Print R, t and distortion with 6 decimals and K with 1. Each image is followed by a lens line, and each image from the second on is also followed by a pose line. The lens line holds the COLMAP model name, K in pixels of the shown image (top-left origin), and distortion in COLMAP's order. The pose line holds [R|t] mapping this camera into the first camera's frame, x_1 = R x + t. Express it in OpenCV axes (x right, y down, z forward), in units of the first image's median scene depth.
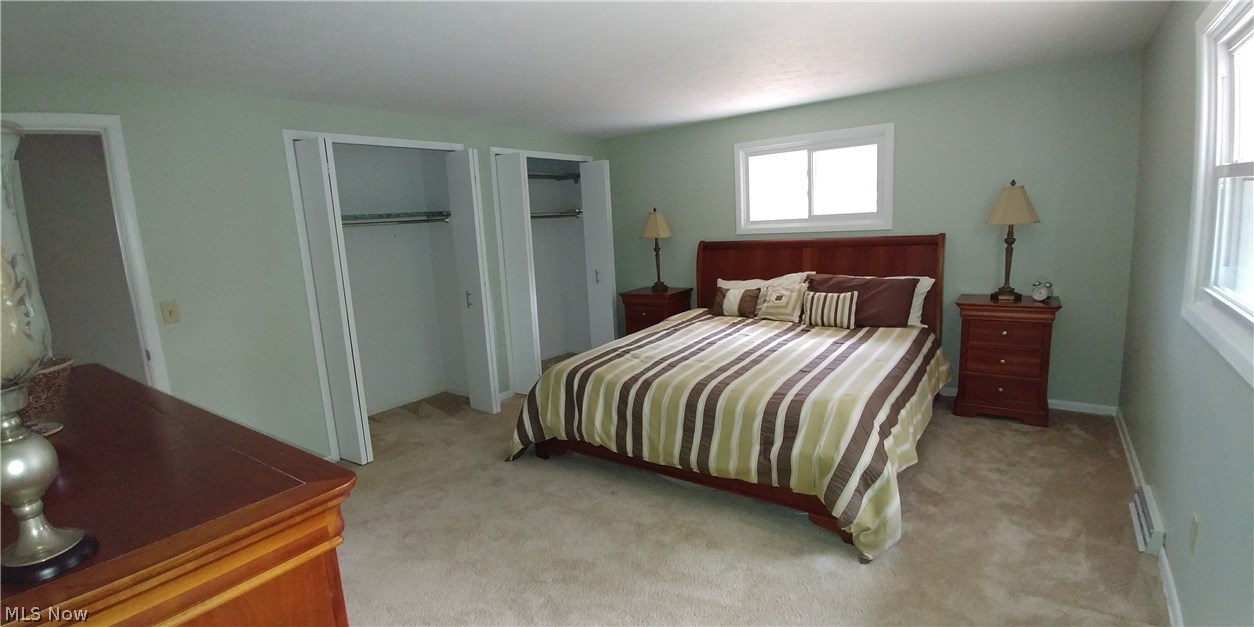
lens RADIAL K [[559.4, 0, 626.8], [0, 559.4, 304.8], [0, 0, 1]] dist [-0.015739, -0.002907]
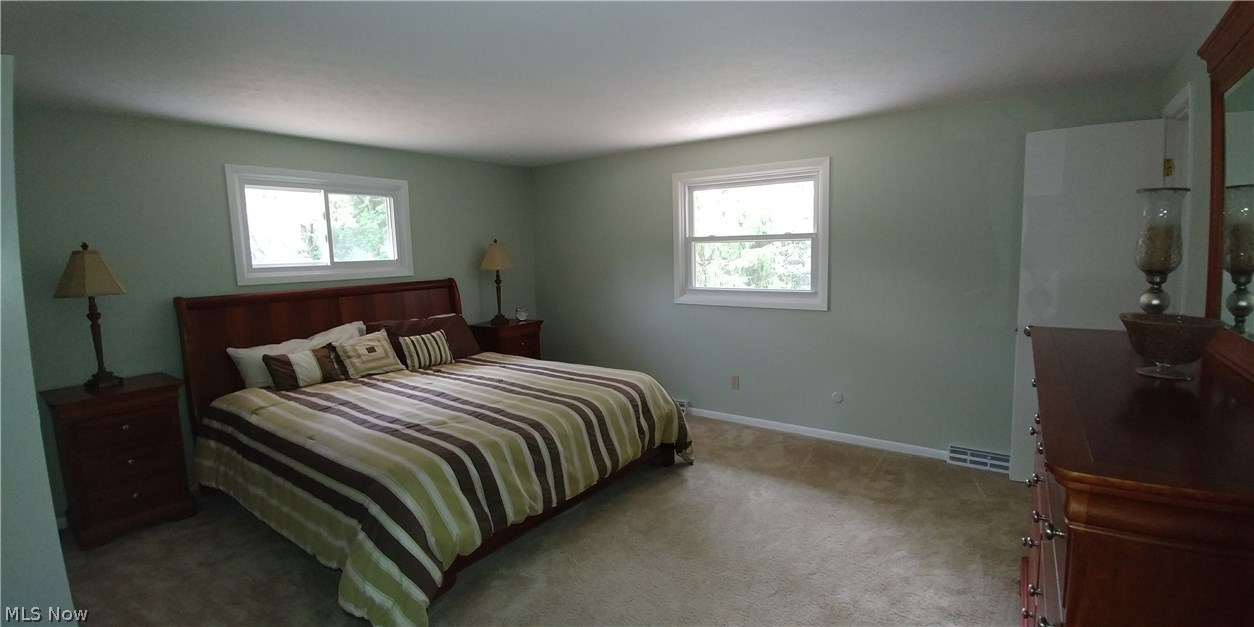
lens RADIAL K [[559.4, 0, 629.6], [0, 559.4, 308.1], [0, 0, 1]] dist [-0.015739, -0.002907]
pose [[0.014838, -0.042489, 0.998987, -0.622305], [0.179375, 0.983002, 0.039144, -0.039497], [-0.983669, 0.178612, 0.022207, 0.568672]]
